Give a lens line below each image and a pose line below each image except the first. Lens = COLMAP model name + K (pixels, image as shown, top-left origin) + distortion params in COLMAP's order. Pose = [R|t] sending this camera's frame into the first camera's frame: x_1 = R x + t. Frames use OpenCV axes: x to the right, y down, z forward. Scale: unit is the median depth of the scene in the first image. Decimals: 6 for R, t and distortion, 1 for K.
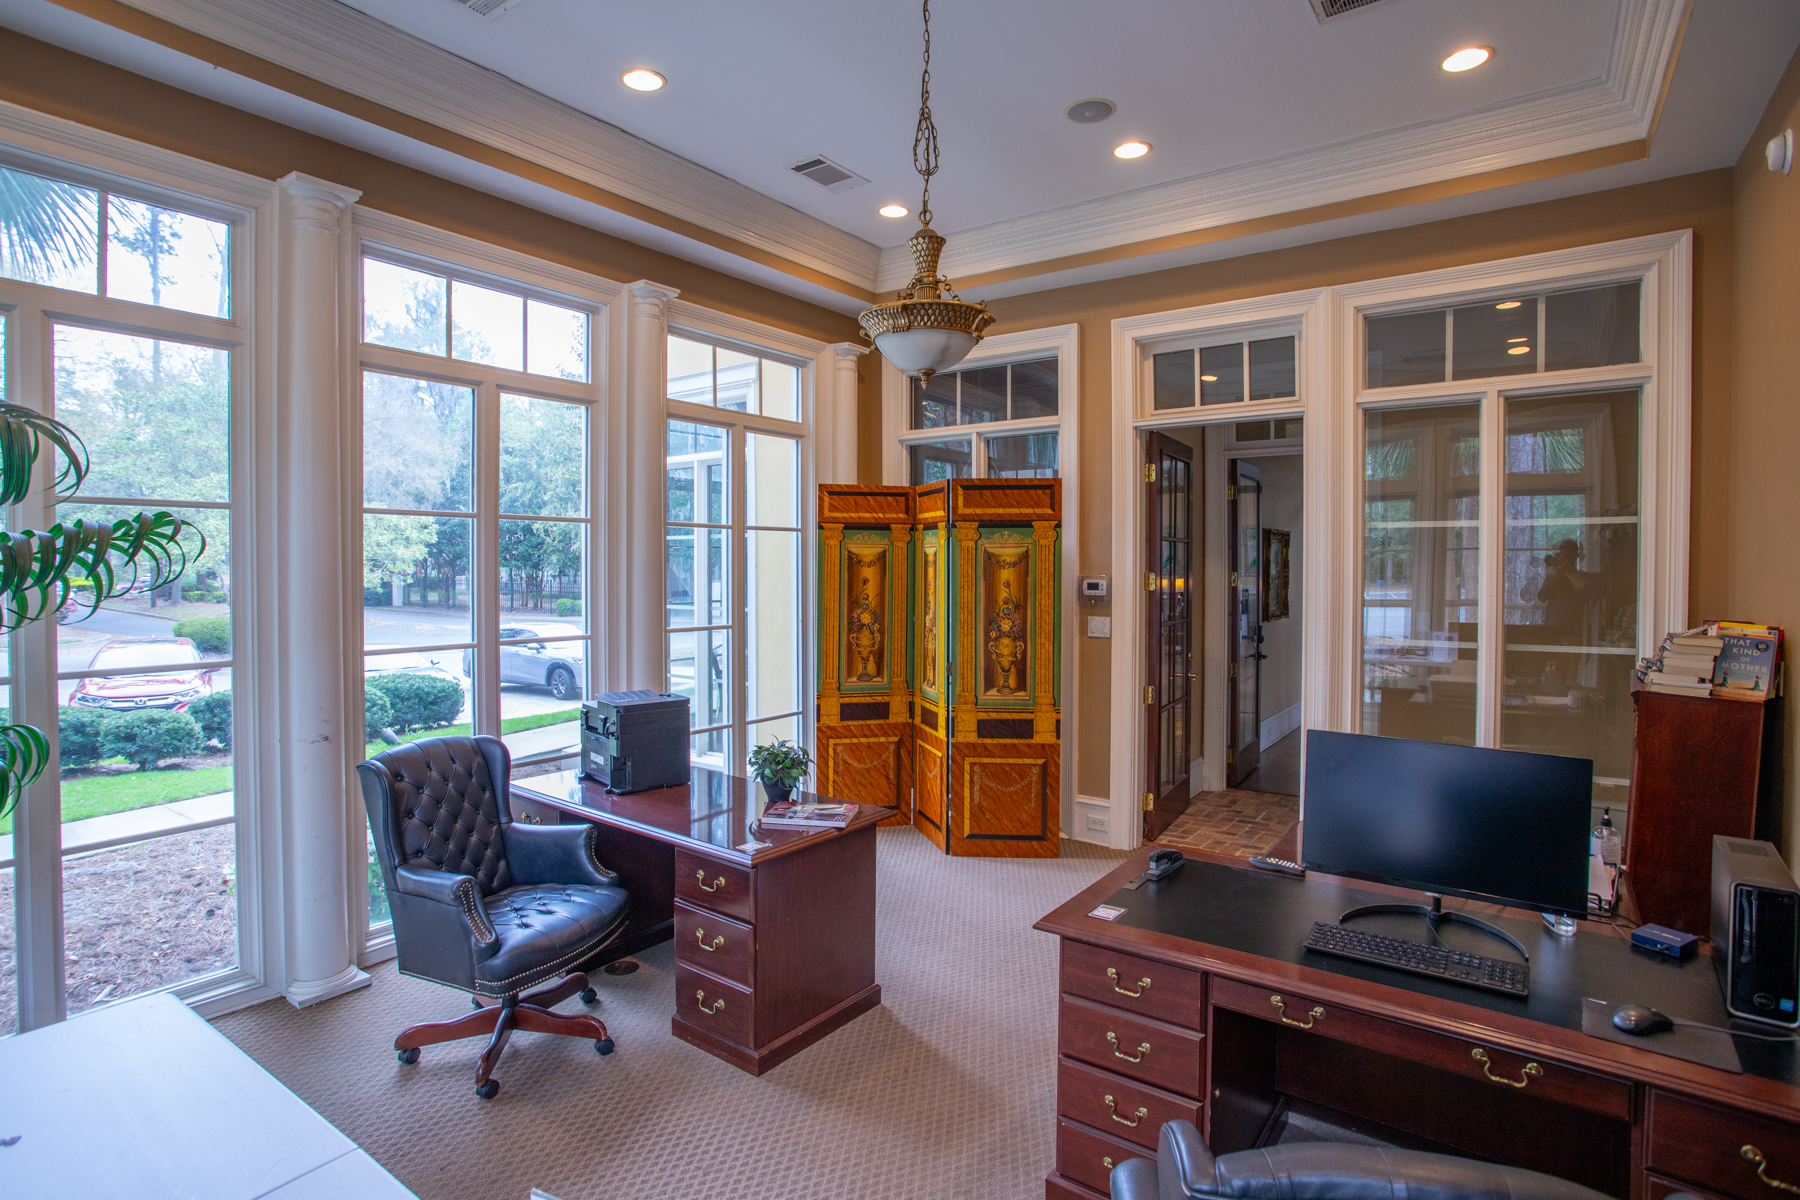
lens RADIAL K [[907.4, 0, 901.9], [0, 907.4, 565.5], [0, 0, 1]] dist [-0.029572, 0.001592]
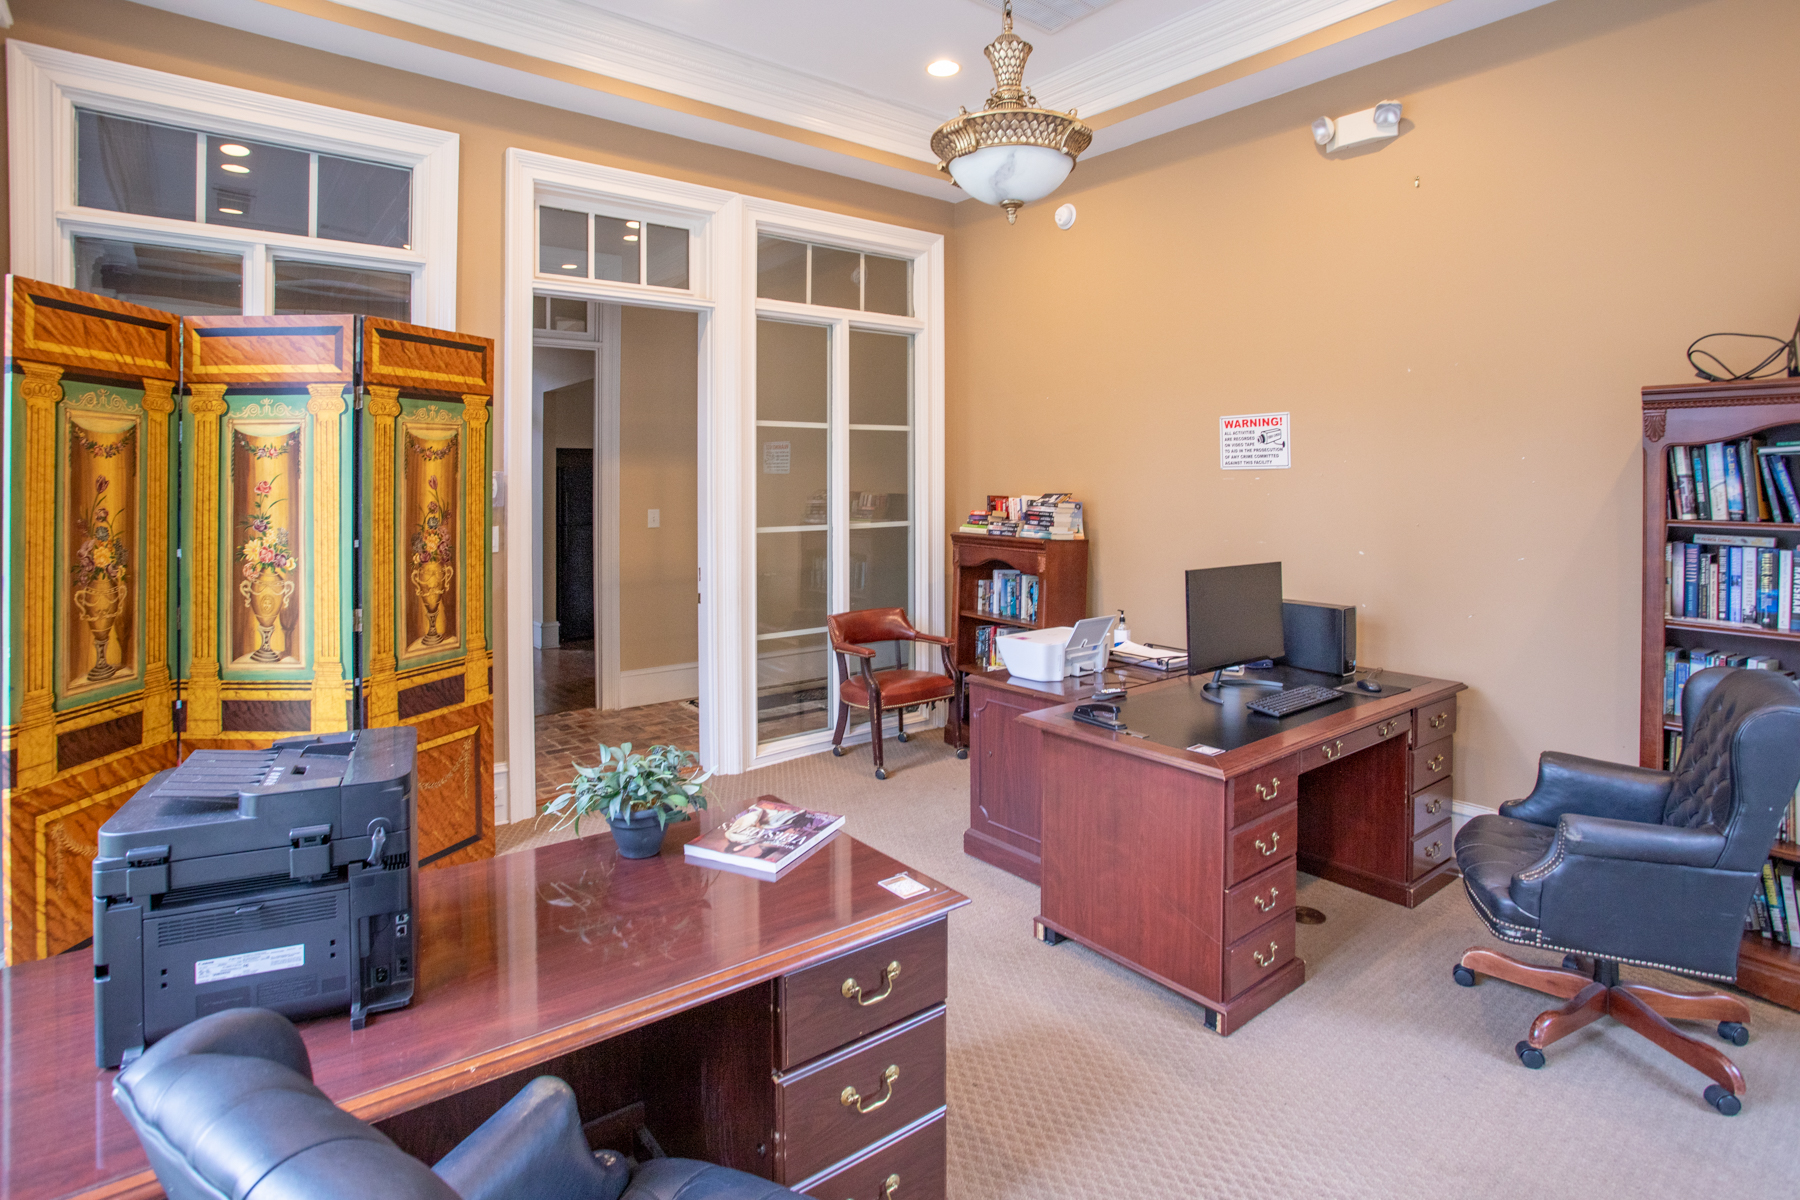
lens RADIAL K [[902.3, 0, 897.3], [0, 902.3, 467.5], [0, 0, 1]] dist [-0.004921, 0.000544]
pose [[0.312415, 0.008942, 0.949904, -0.419232], [0.013233, 0.999818, -0.013764, 0.022863], [-0.949853, 0.016870, 0.312240, 0.455925]]
